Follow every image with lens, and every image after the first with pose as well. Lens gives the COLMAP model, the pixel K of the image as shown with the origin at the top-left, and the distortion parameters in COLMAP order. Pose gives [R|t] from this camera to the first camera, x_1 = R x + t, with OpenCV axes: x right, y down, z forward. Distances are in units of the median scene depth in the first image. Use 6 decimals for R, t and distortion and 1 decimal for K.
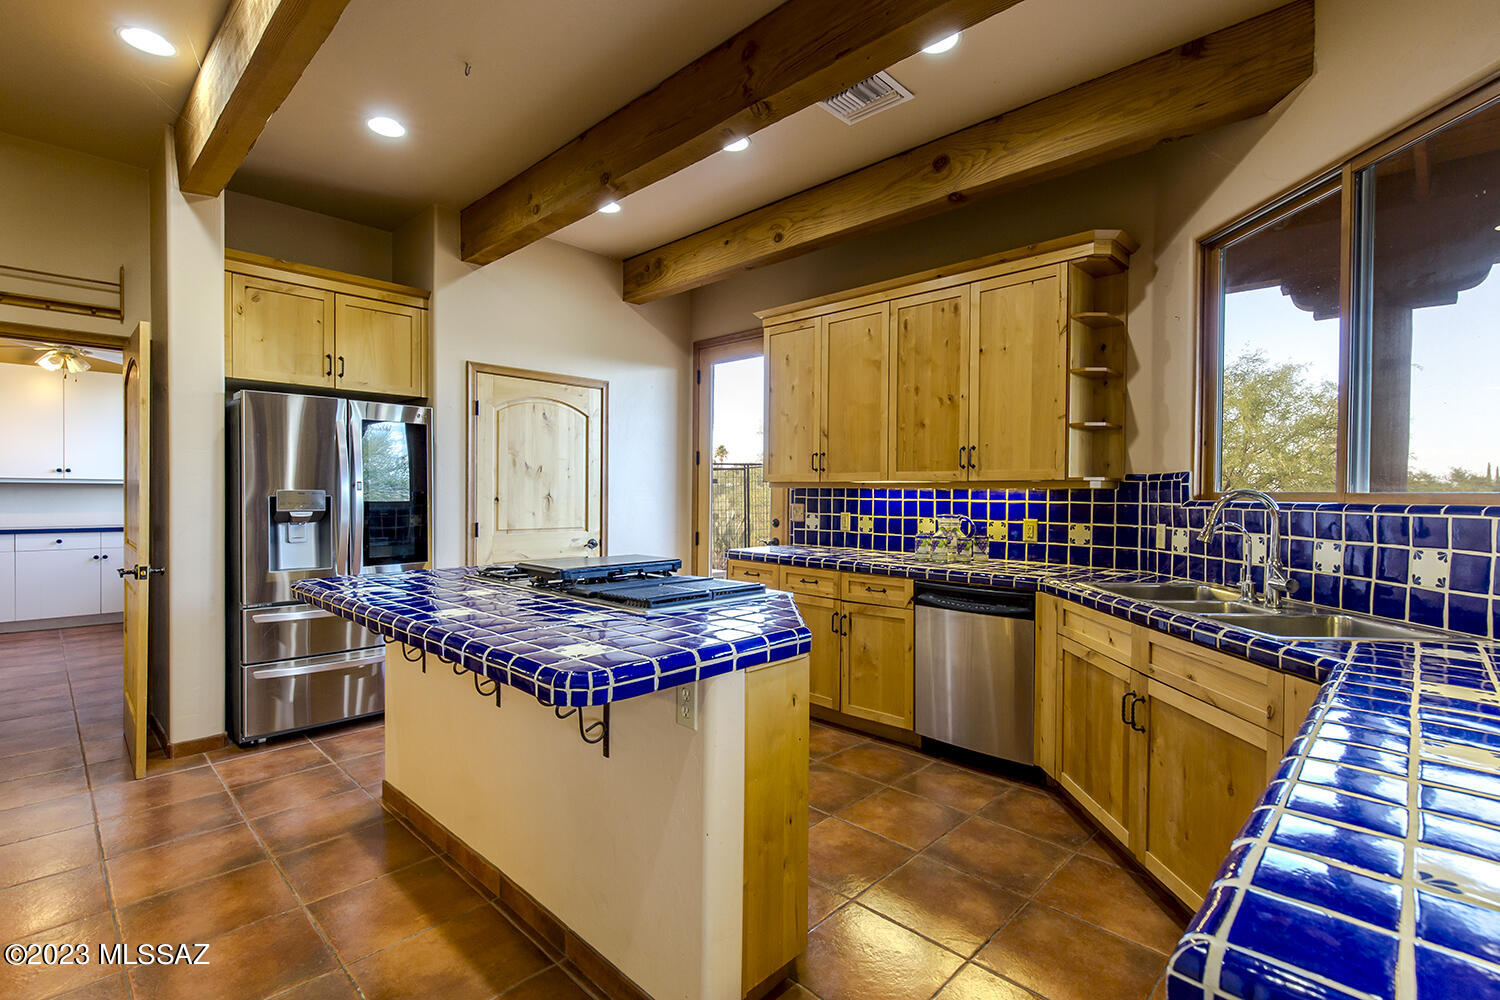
lens RADIAL K [[685.1, 0, 748.5], [0, 685.1, 498.7], [0, 0, 1]] dist [0.004779, 0.000375]
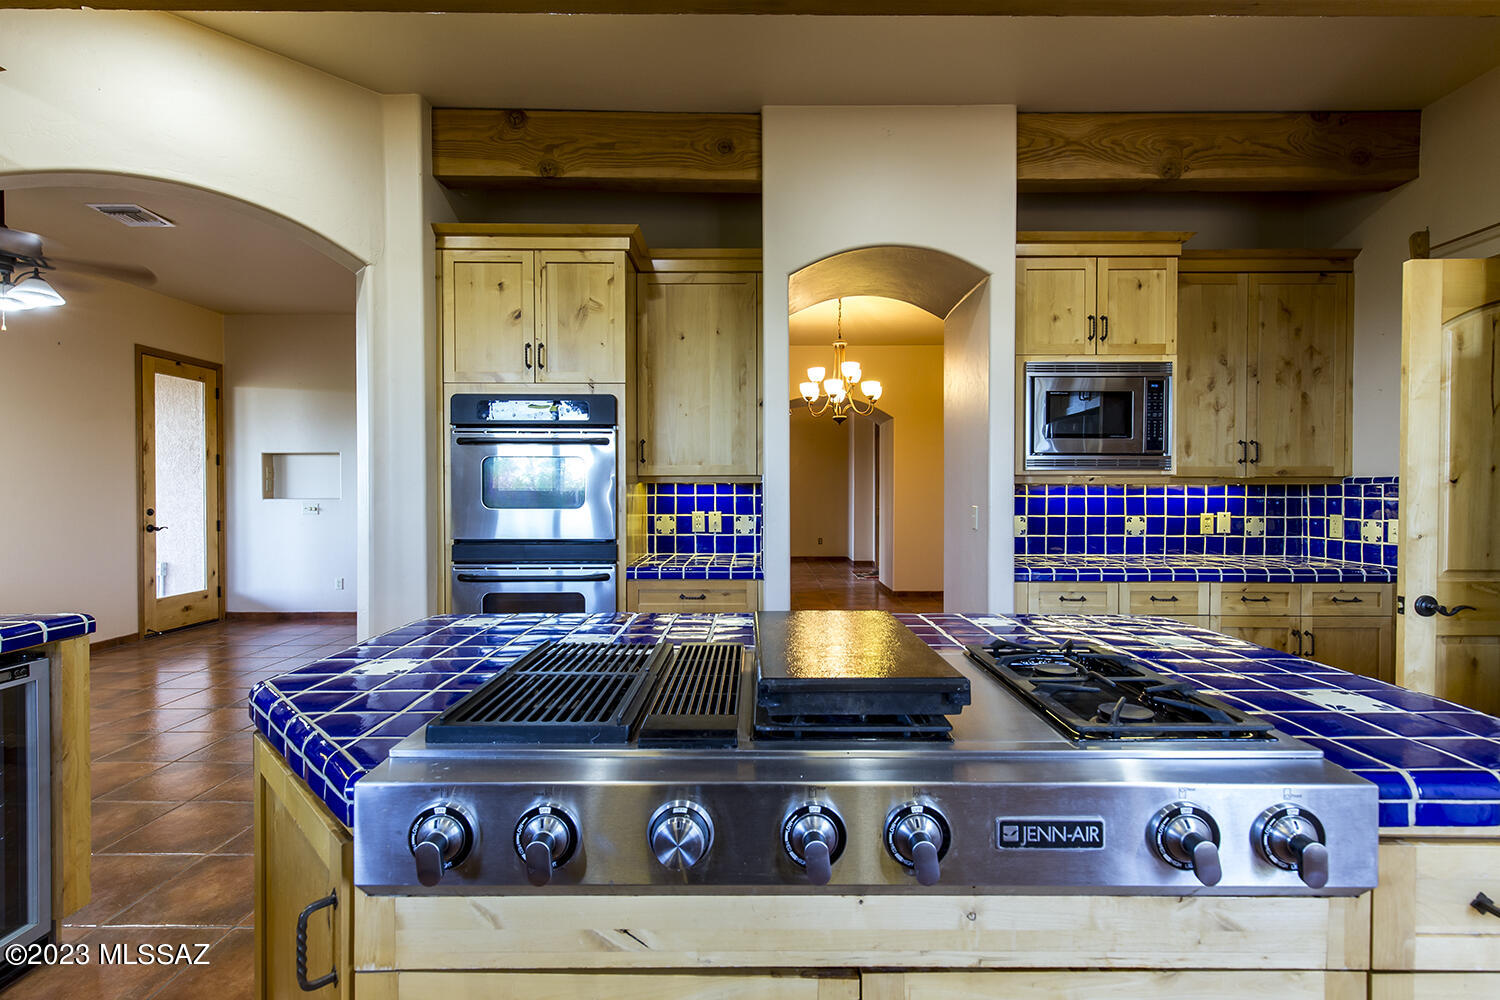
lens RADIAL K [[685.1, 0, 751.4], [0, 685.1, 495.9], [0, 0, 1]] dist [0.004779, 0.000375]
pose [[0.721725, -0.016674, 0.691979, -0.743306], [0.011852, 0.999861, 0.011732, -0.015936], [-0.692079, -0.000266, 0.721822, 0.668602]]
